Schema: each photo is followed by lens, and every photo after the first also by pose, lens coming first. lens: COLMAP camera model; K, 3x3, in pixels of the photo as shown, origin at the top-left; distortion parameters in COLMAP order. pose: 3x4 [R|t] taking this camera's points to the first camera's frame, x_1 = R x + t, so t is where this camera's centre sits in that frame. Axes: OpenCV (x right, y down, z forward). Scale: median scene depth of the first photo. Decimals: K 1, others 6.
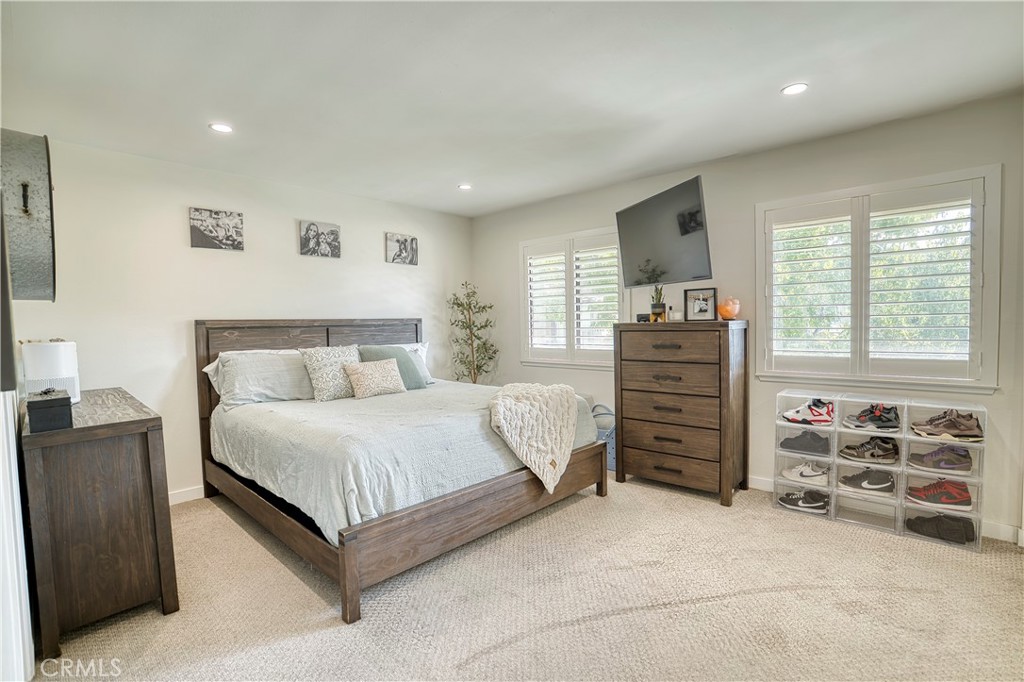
lens RADIAL K [[479.7, 0, 503.9], [0, 479.7, 341.5], [0, 0, 1]] dist [-0.062992, 0.022532]
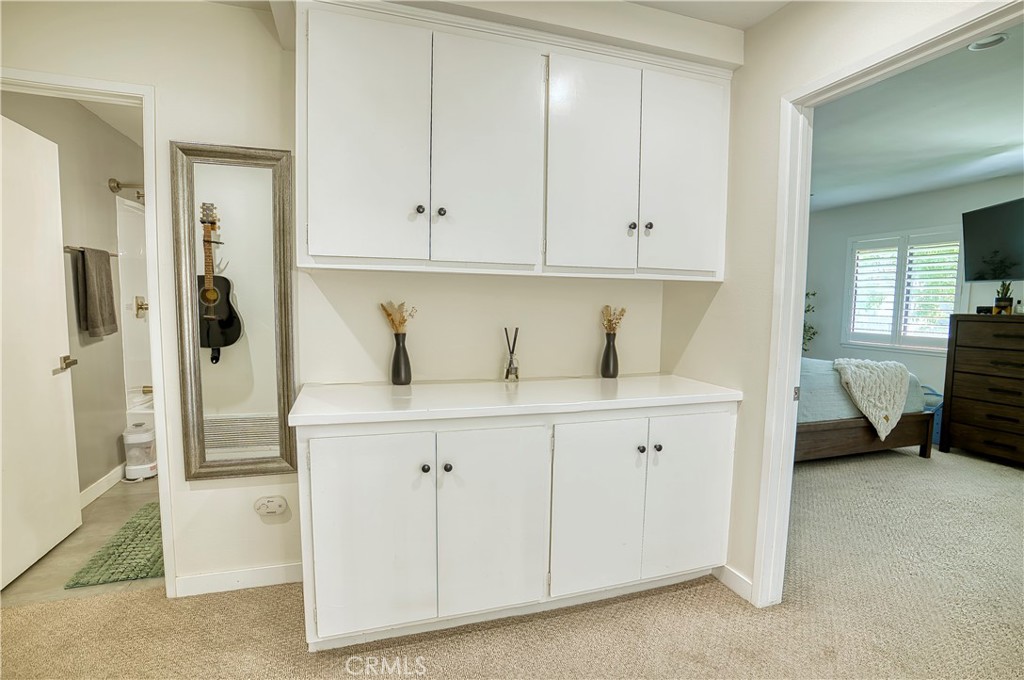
lens RADIAL K [[479.7, 0, 519.2], [0, 479.7, 343.3], [0, 0, 1]] dist [-0.062992, 0.022532]
pose [[0.878992, 0.069874, -0.471690, -0.156902], [-0.048024, 0.997148, 0.058221, 0.018054], [0.474413, -0.028523, 0.879840, -0.481657]]
